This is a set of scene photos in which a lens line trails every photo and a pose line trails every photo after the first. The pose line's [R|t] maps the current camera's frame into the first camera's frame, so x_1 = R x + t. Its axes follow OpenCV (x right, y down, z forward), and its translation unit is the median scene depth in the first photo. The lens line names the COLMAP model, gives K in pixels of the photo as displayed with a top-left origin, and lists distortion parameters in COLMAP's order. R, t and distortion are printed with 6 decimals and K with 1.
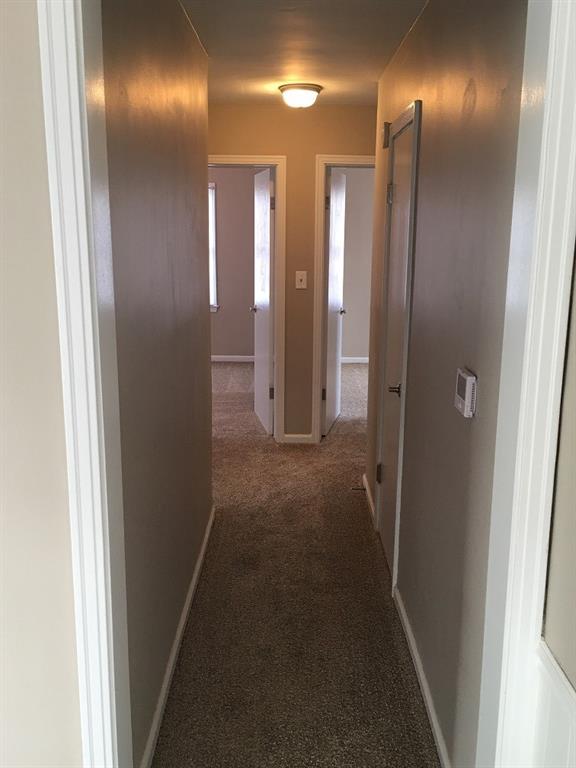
lens RADIAL K [[719.2, 0, 284.9], [0, 719.2, 384.8], [0, 0, 1]] dist [0.043962, 0.000000]
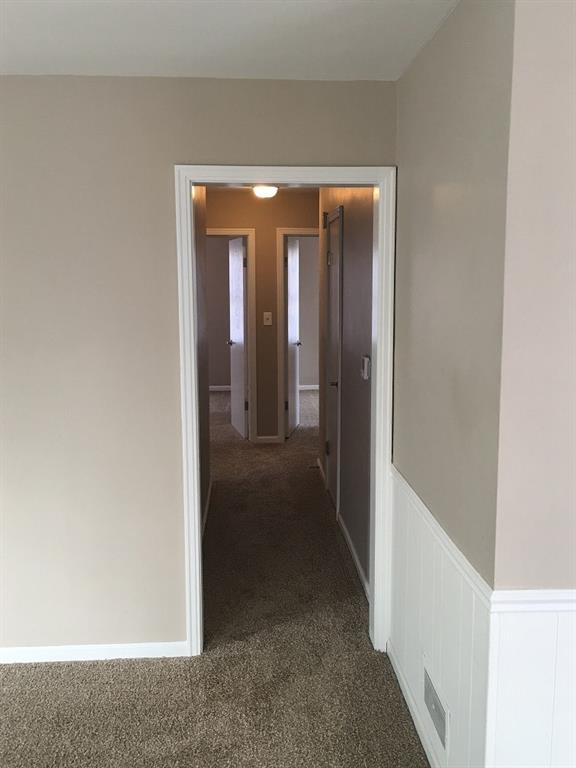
lens RADIAL K [[719.2, 0, 290.0], [0, 719.2, 386.2], [0, 0, 1]] dist [0.043962, 0.000000]
pose [[0.997554, -0.020812, 0.066725, -0.027952], [0.025120, 0.997608, -0.064395, 0.066626], [-0.065226, 0.065914, 0.995691, -0.326709]]
